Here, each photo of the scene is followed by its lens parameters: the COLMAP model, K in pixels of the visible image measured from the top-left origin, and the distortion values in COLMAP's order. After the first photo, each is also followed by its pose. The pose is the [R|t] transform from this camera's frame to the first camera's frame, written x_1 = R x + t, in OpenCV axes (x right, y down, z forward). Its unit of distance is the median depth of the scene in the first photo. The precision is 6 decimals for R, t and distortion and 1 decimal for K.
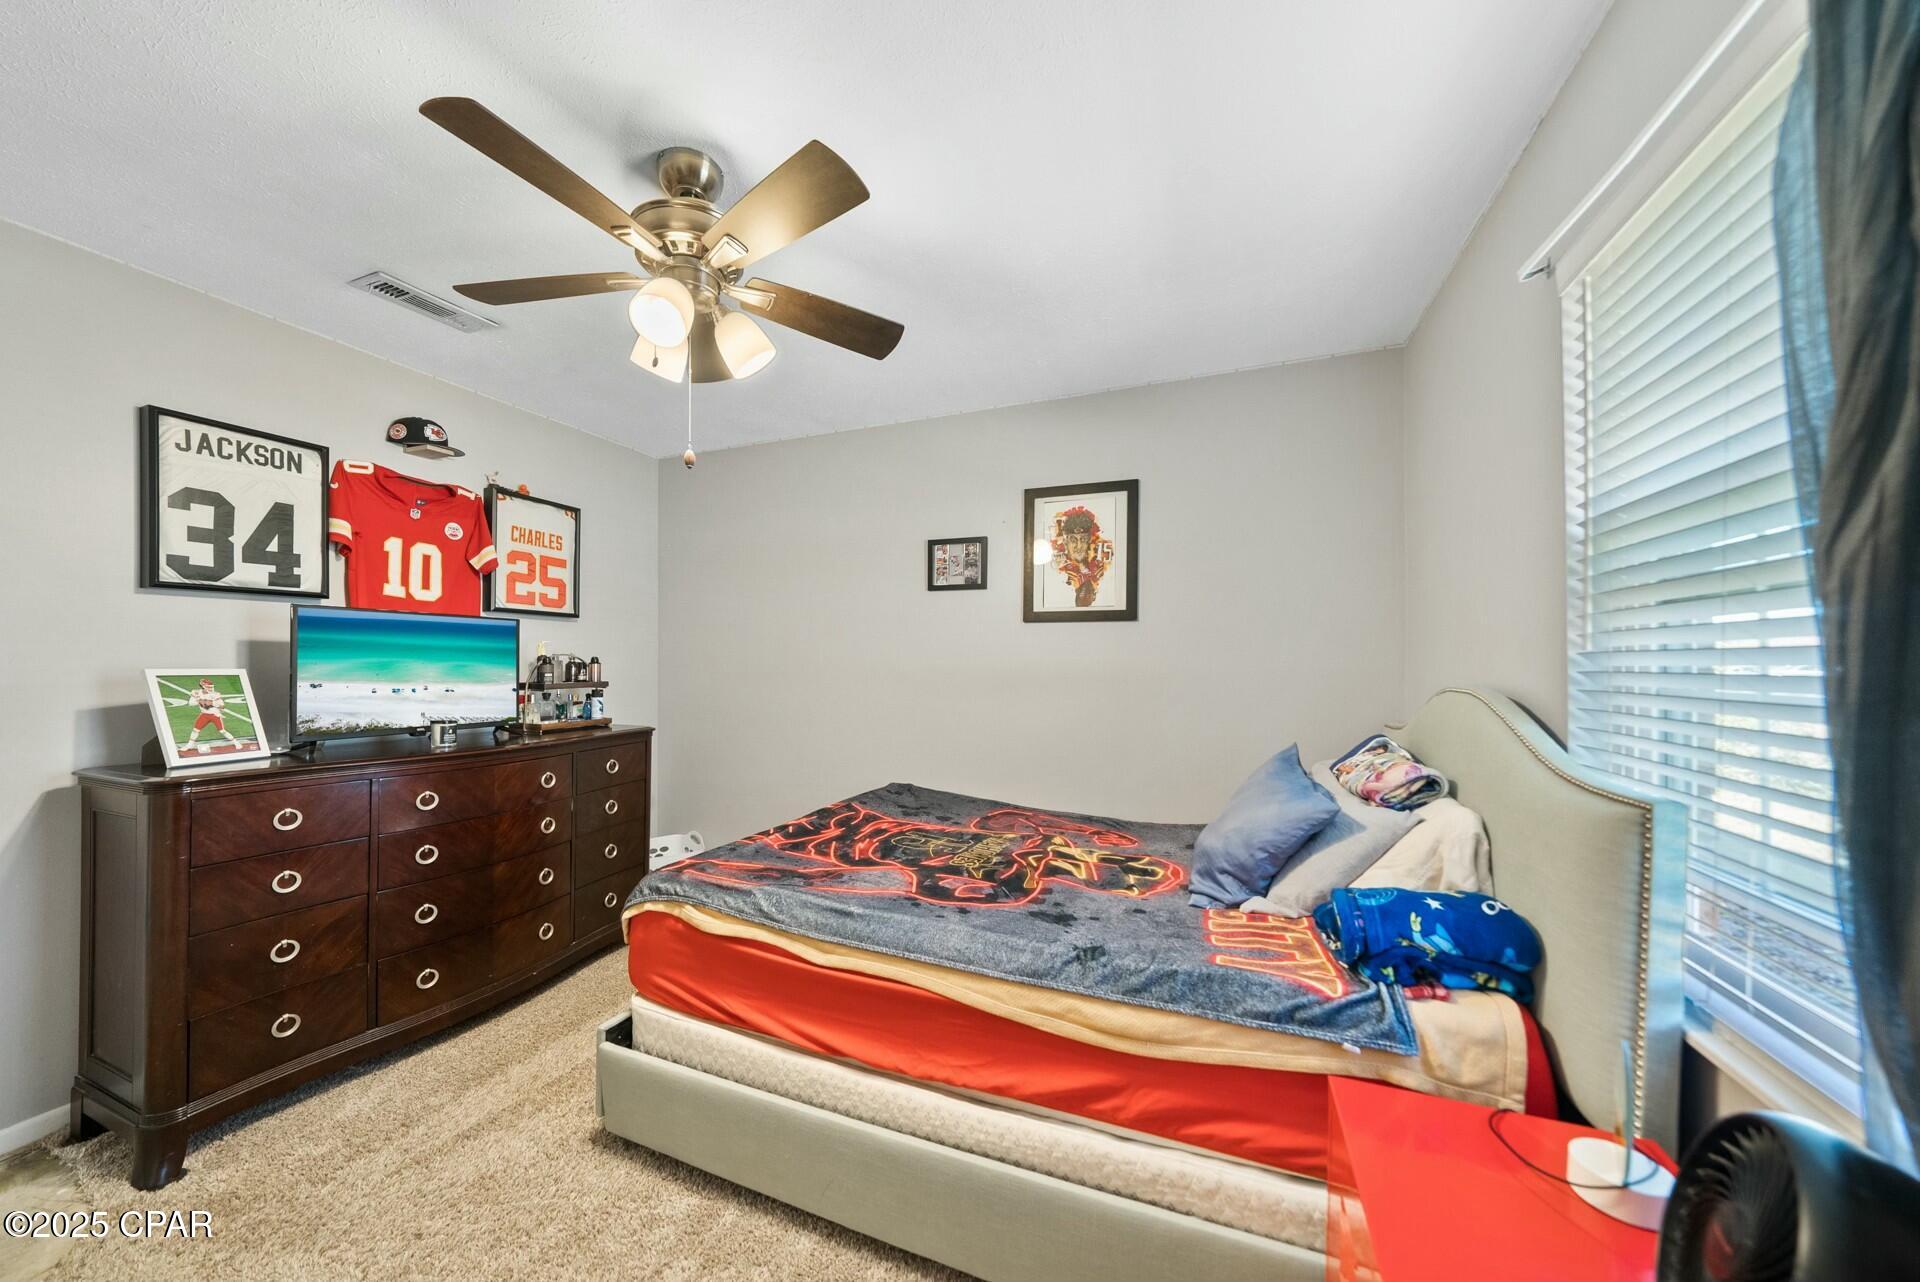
lens RADIAL K [[668.3, 0, 921.4], [0, 668.3, 656.0], [0, 0, 1]] dist [-0.001962, -0.000043]
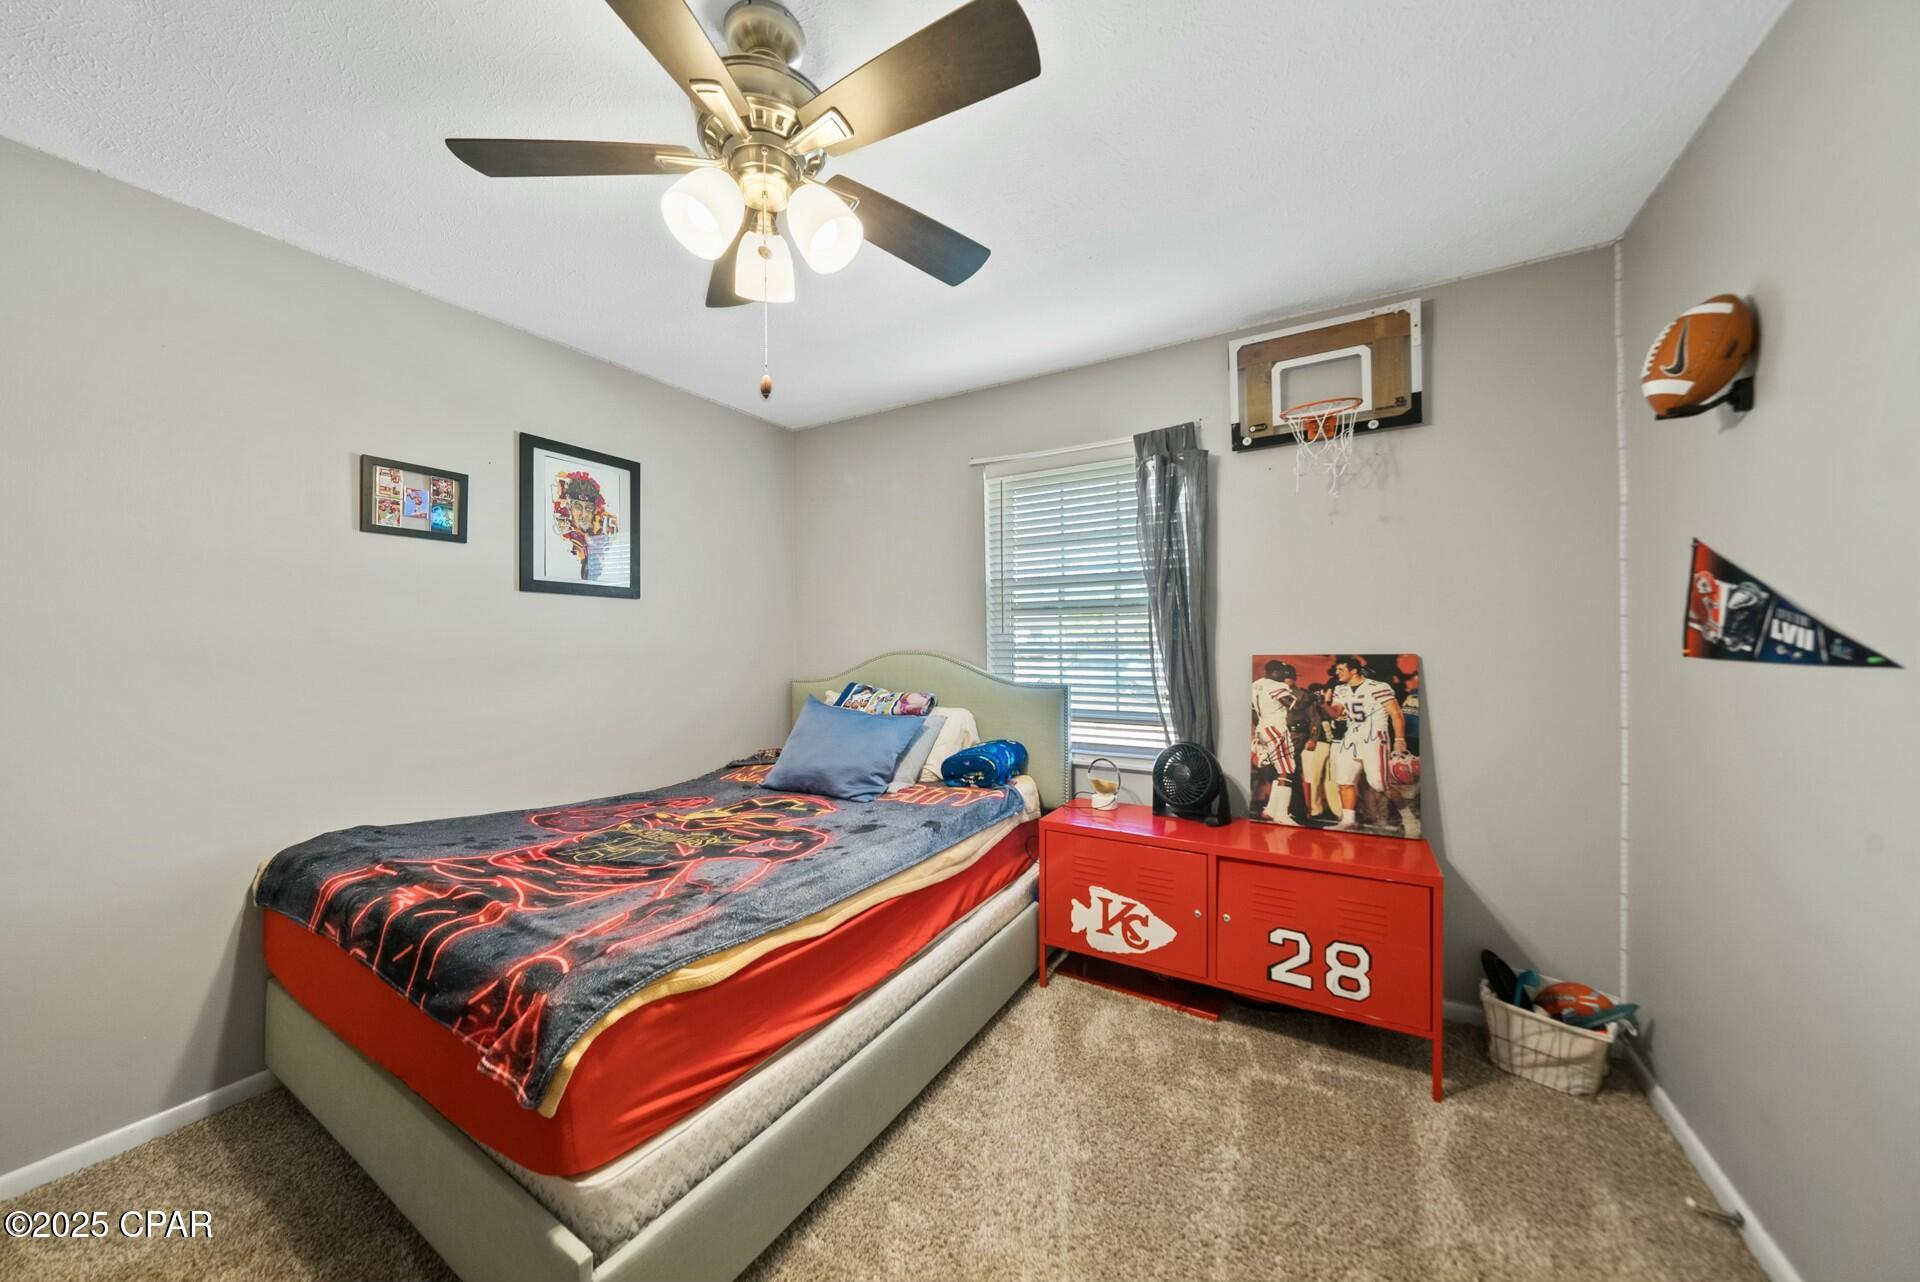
lens RADIAL K [[669.3, 0, 947.8], [0, 669.3, 629.3], [0, 0, 1]] dist [-0.002781, -0.000028]
pose [[0.140115, 0.015517, 0.990014, -0.780826], [-0.004028, 0.999878, -0.015102, 0.010168], [-0.990127, -0.001872, 0.140161, 0.462400]]
